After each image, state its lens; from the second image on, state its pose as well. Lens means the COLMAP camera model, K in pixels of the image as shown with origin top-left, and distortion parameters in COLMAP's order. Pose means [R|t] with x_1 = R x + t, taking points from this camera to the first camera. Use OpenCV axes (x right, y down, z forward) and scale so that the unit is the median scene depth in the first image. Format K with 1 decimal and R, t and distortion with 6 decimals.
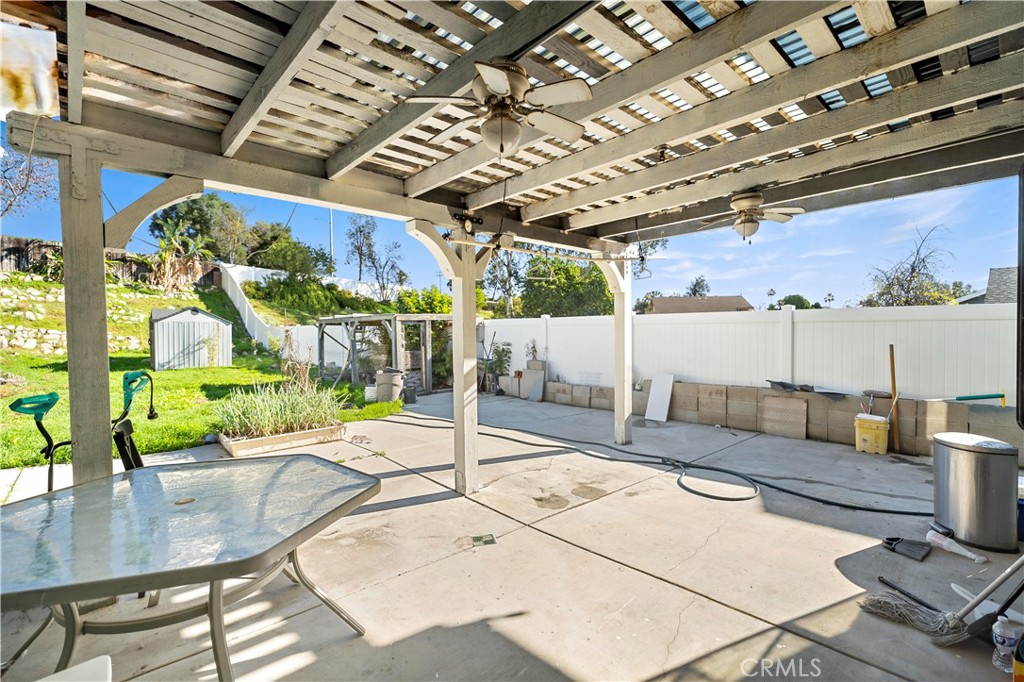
lens RADIAL K [[461.0, 0, 514.3], [0, 461.0, 344.9], [0, 0, 1]] dist [0.001766, -0.000098]
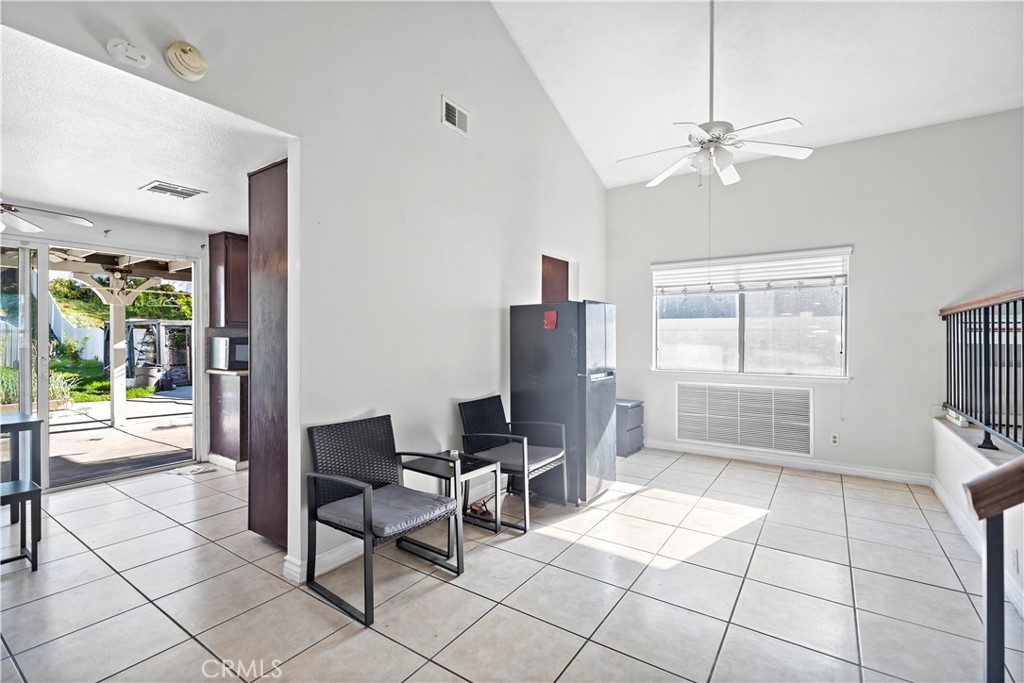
lens RADIAL K [[459.1, 0, 509.8], [0, 459.1, 338.2], [0, 0, 1]] dist [0.001676, 0.000201]
pose [[0.974541, 0.008737, 0.224038, 0.212711], [-0.003008, 0.999660, -0.025899, 0.006209], [-0.224188, 0.024566, 0.974236, -0.231518]]
